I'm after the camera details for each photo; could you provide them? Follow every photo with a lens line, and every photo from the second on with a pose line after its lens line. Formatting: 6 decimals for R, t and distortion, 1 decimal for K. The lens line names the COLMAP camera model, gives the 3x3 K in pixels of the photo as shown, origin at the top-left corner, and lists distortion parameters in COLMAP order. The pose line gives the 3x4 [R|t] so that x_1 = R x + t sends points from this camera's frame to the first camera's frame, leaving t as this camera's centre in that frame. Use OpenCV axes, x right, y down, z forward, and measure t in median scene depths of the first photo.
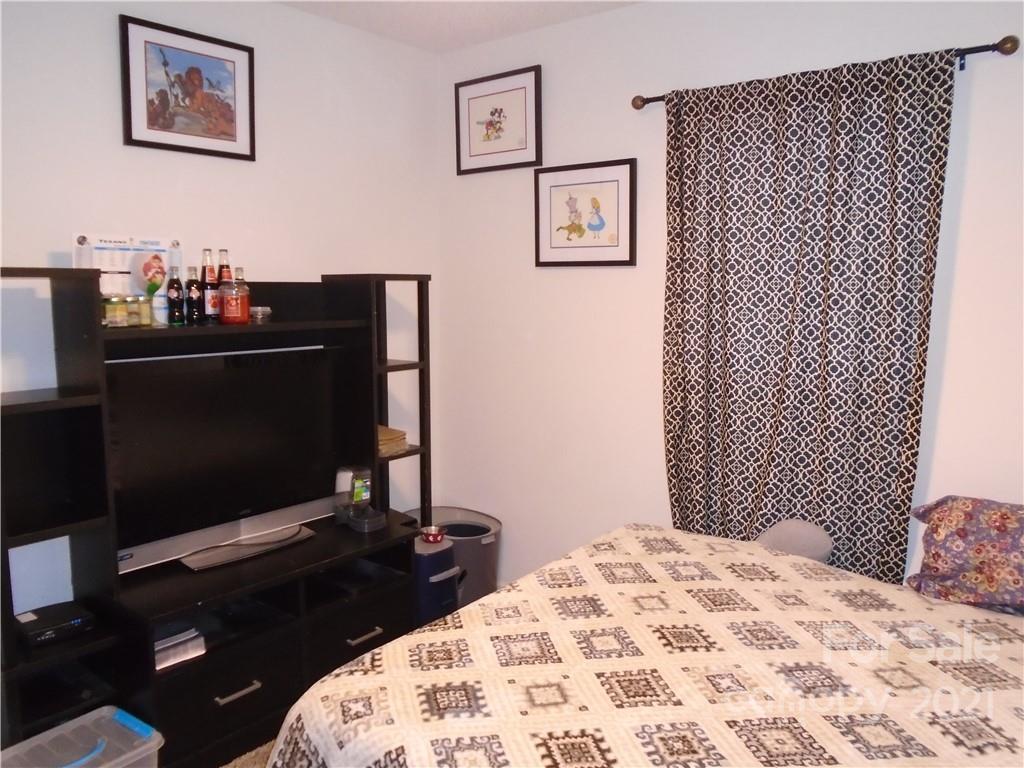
lens RADIAL K [[777.3, 0, 506.5], [0, 777.3, 378.0], [0, 0, 1]] dist [-0.028692, 0.014010]
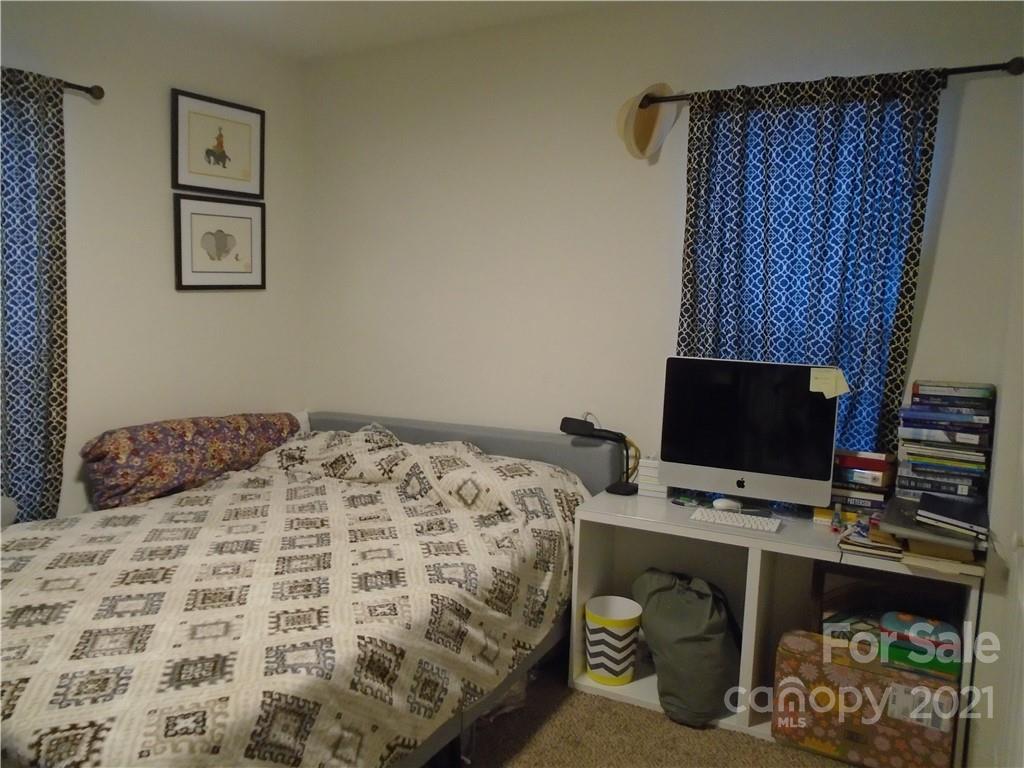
lens RADIAL K [[777.3, 0, 506.5], [0, 777.3, 378.0], [0, 0, 1]] dist [-0.028692, 0.014010]
pose [[-0.142557, -0.129876, 0.981229, -0.986366], [0.094493, 0.985040, 0.144109, -0.075813], [-0.985266, 0.113263, -0.128152, 0.608224]]
